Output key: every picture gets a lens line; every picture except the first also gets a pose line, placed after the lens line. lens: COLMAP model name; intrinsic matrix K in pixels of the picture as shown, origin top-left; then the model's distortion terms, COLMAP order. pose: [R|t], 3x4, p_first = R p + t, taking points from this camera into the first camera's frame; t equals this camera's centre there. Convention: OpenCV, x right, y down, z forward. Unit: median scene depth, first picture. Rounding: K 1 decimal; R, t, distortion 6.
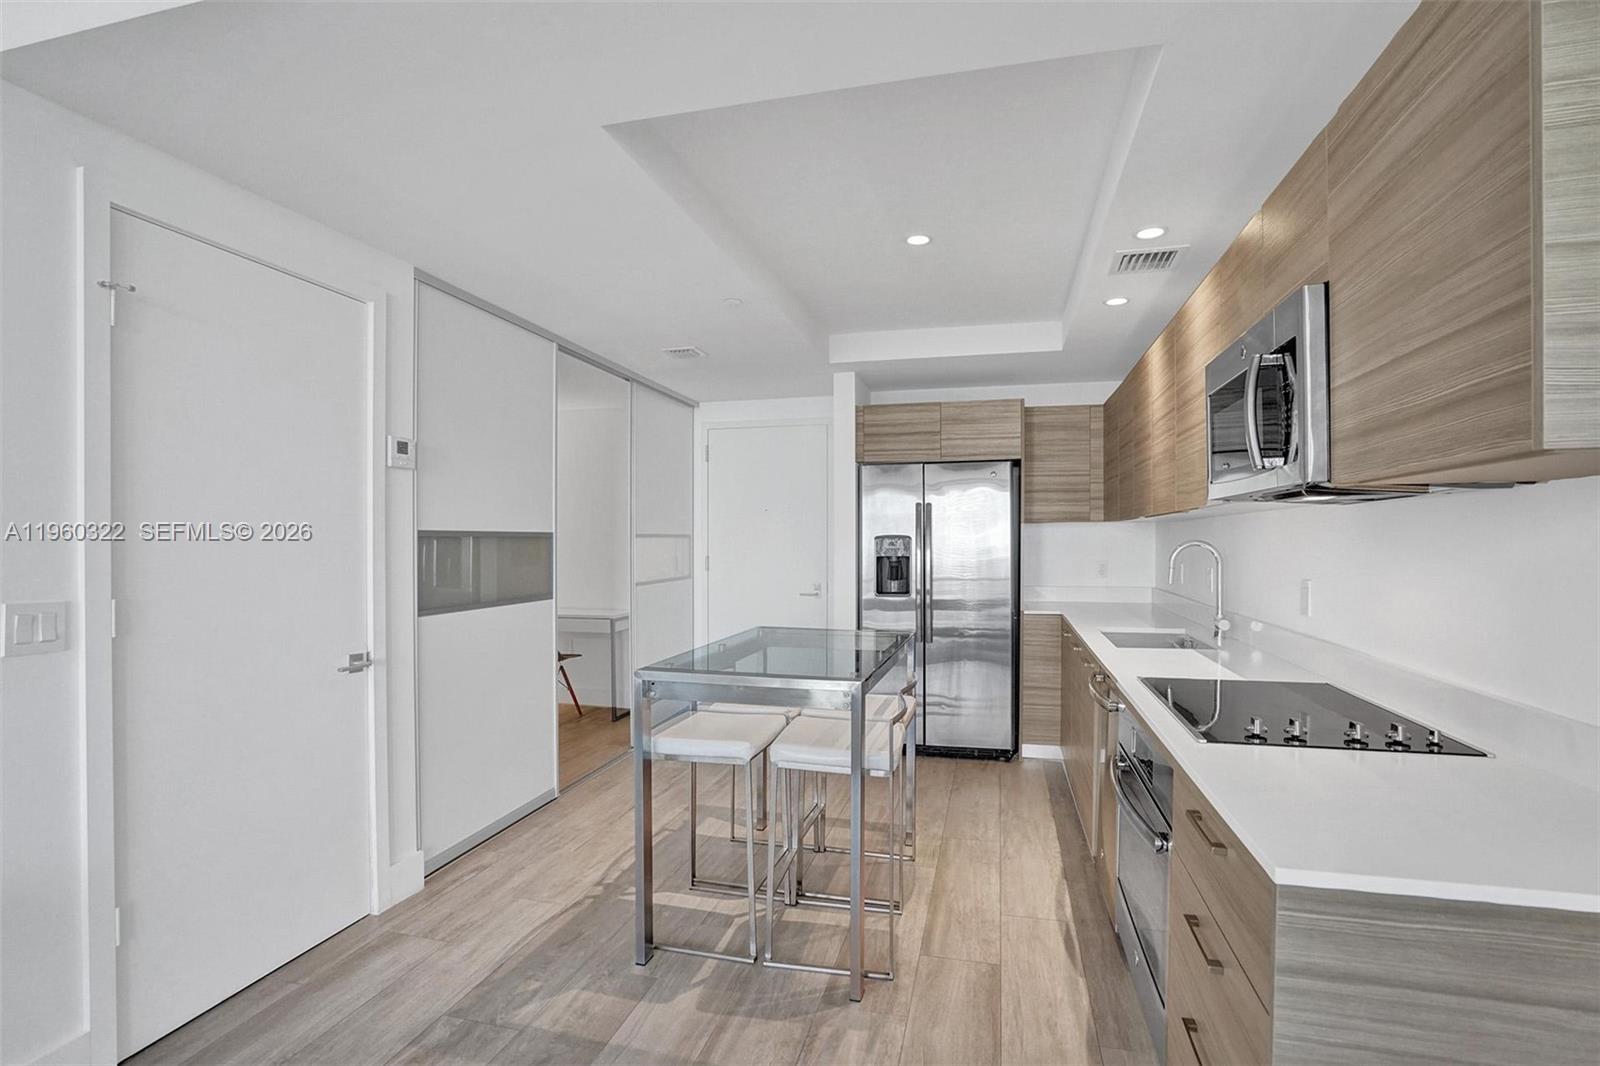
lens RADIAL K [[773.5, 0, 791.4], [0, 773.5, 542.0], [0, 0, 1]] dist [-0.049729, 0.022134]
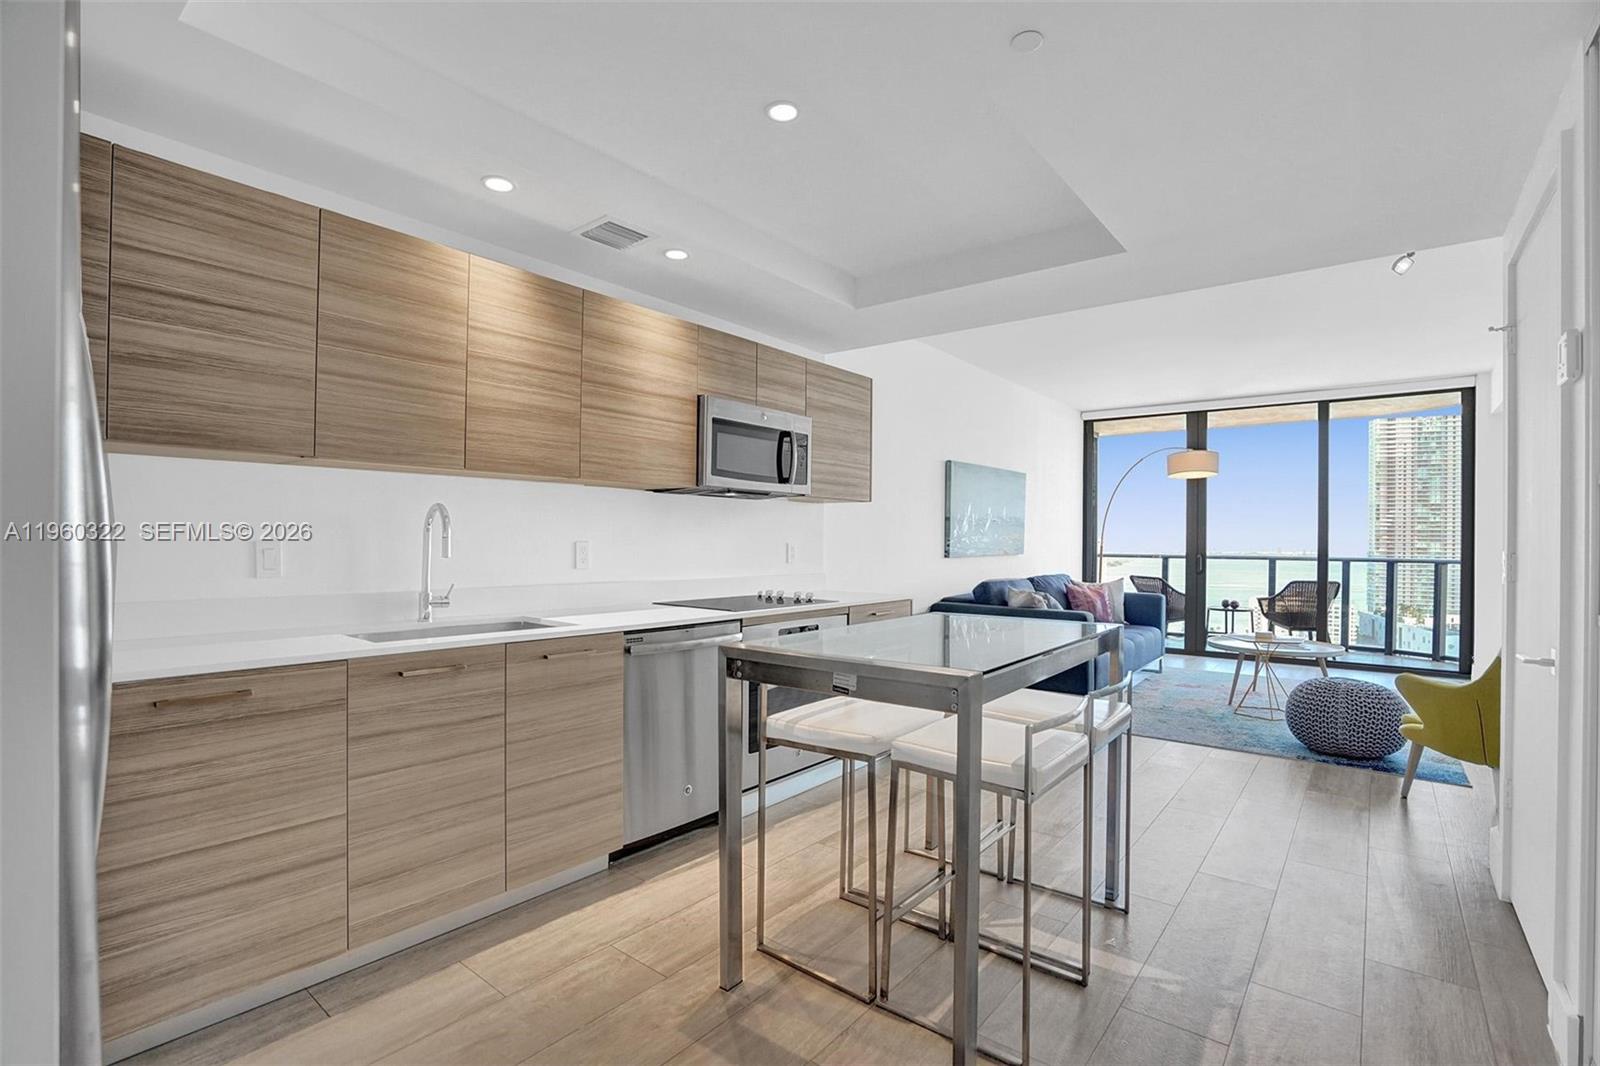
lens RADIAL K [[748.9, 0, 795.6], [0, 748.9, 541.1], [0, 0, 1]] dist [-0.048308, 0.020080]
pose [[-0.914020, -0.008022, 0.405589, -0.124896], [-0.007300, 0.999968, 0.003328, 0.028483], [-0.405602, 0.000081, -0.914050, 1.382390]]
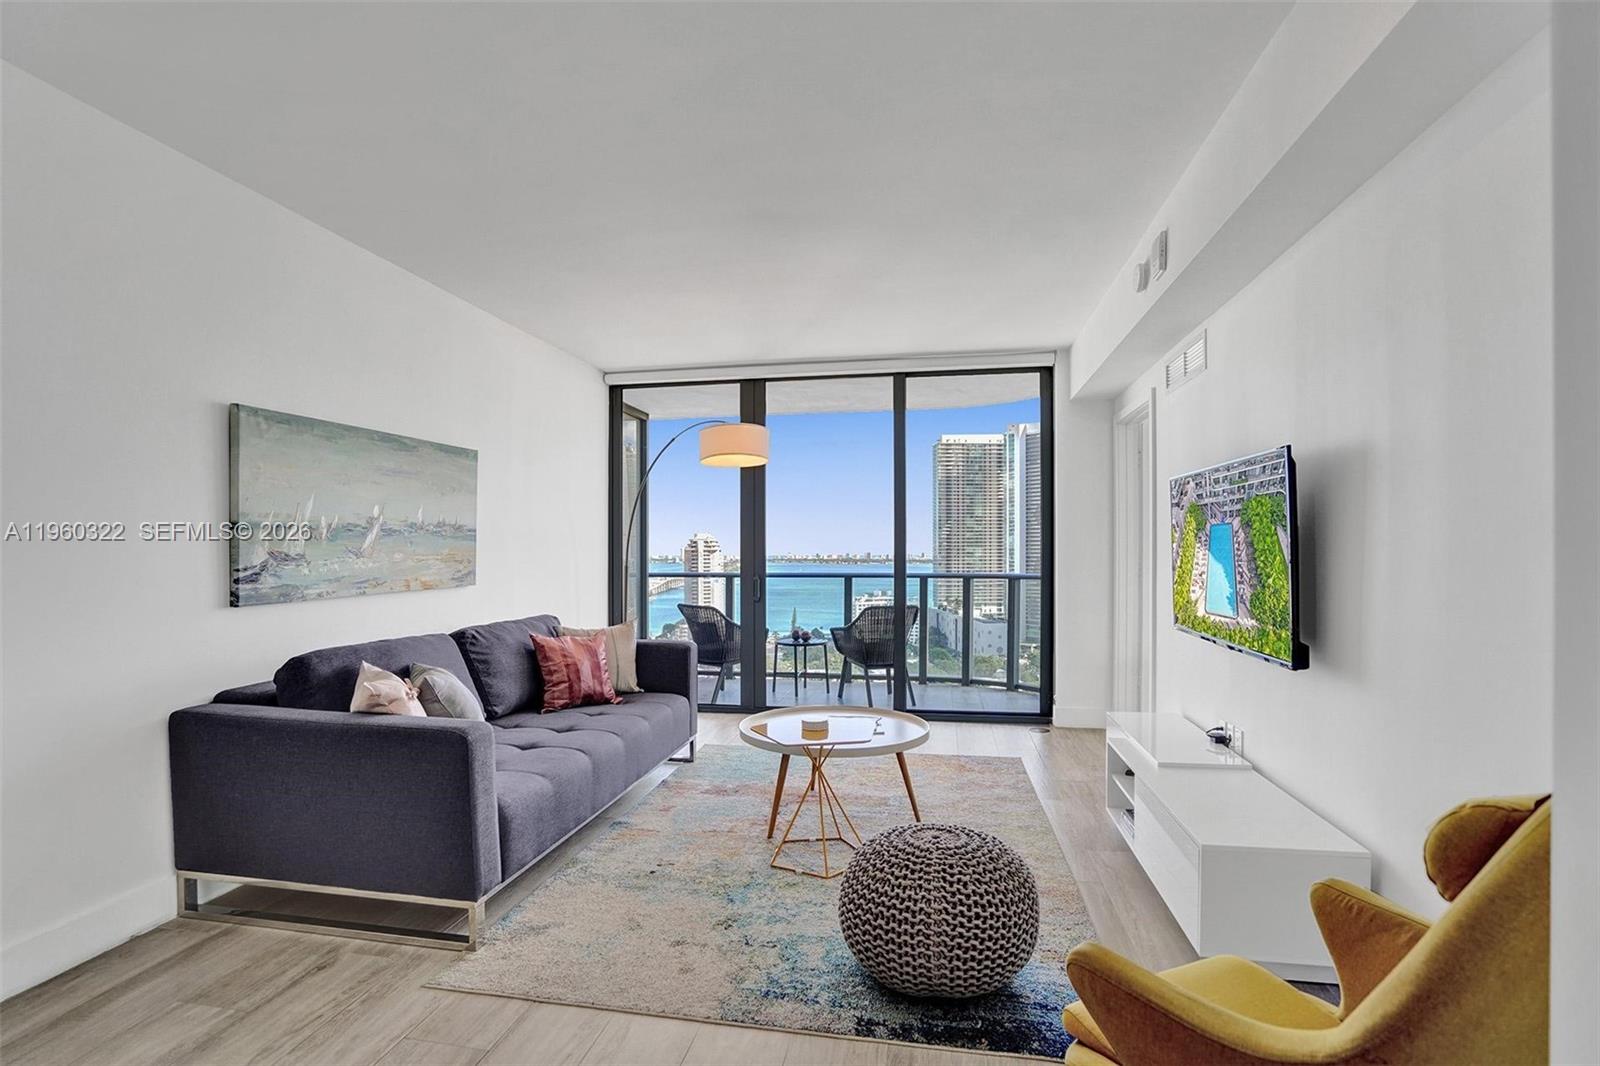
lens RADIAL K [[765.6, 0, 807.3], [0, 765.6, 546.0], [0, 0, 1]] dist [-0.039649, 0.000960]
pose [[-0.996538, 0.001485, -0.083124, -0.292181], [0.001759, 0.999993, -0.003226, 0.008049], [0.083119, -0.003361, -0.996534, 0.590270]]
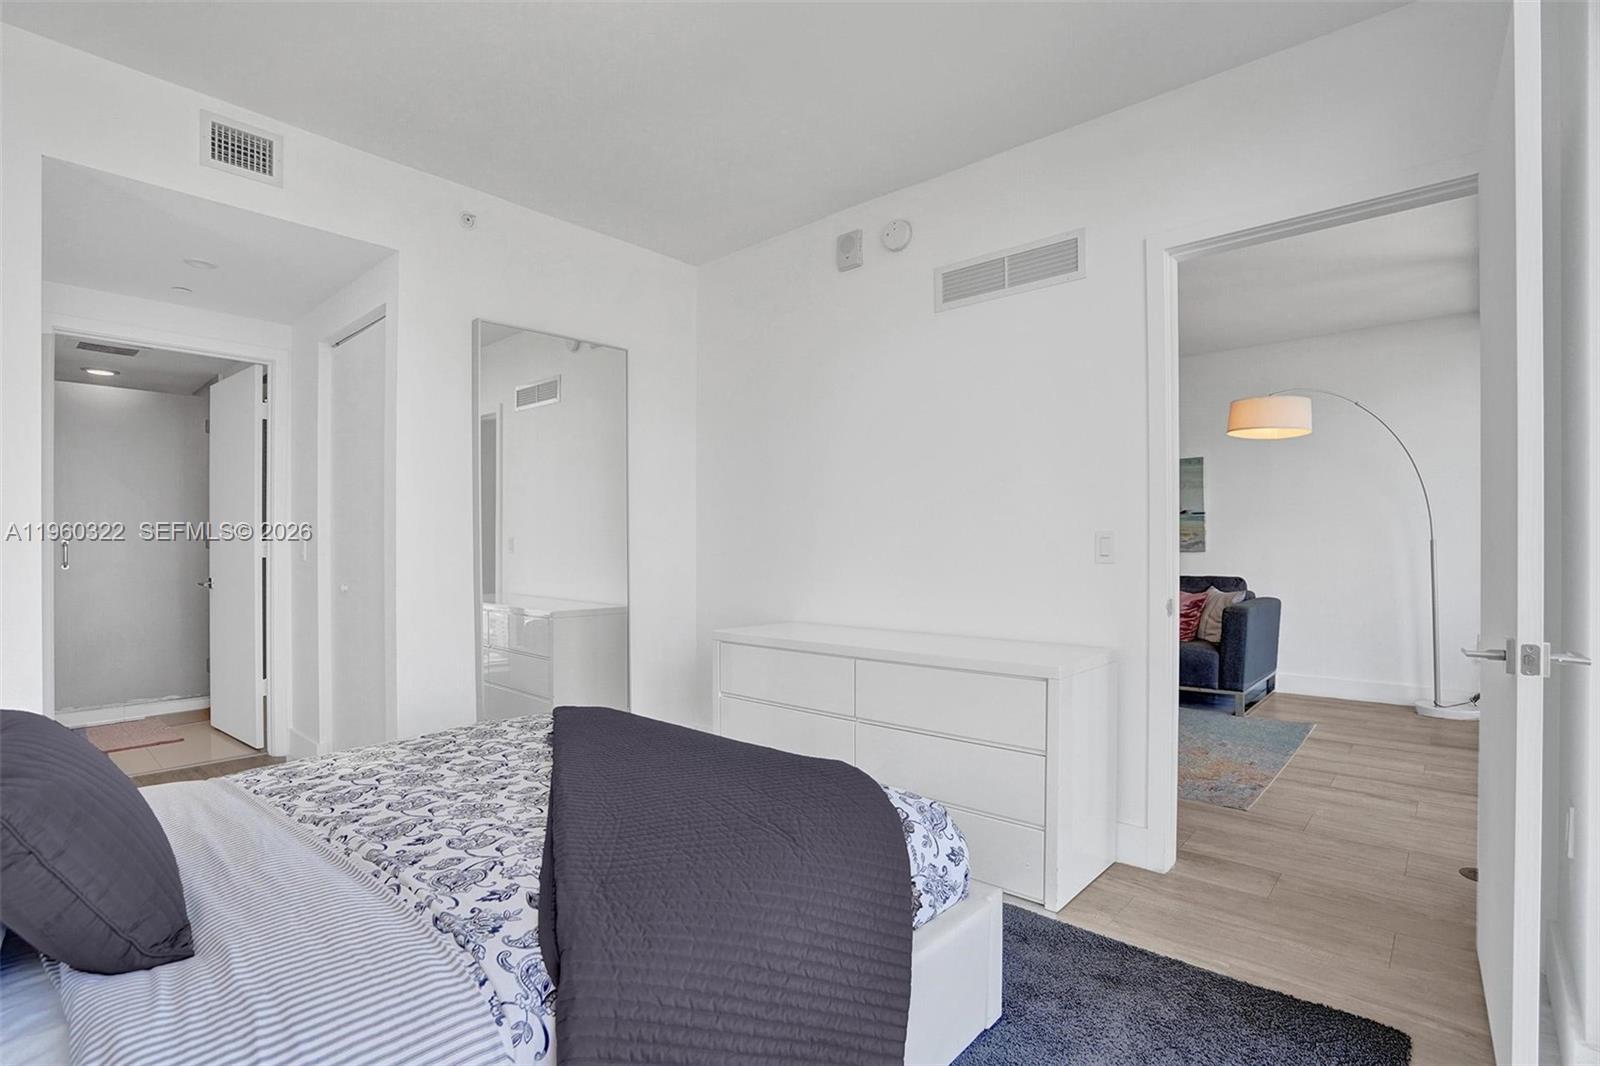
lens RADIAL K [[765.6, 0, 807.3], [0, 765.6, 546.0], [0, 0, 1]] dist [-0.039649, 0.000960]
pose [[0.444151, -0.001886, 0.895950, -1.757389], [0.001615, 0.999998, 0.001305, 0.048393], [-0.895951, 0.000867, 0.444153, -0.570087]]
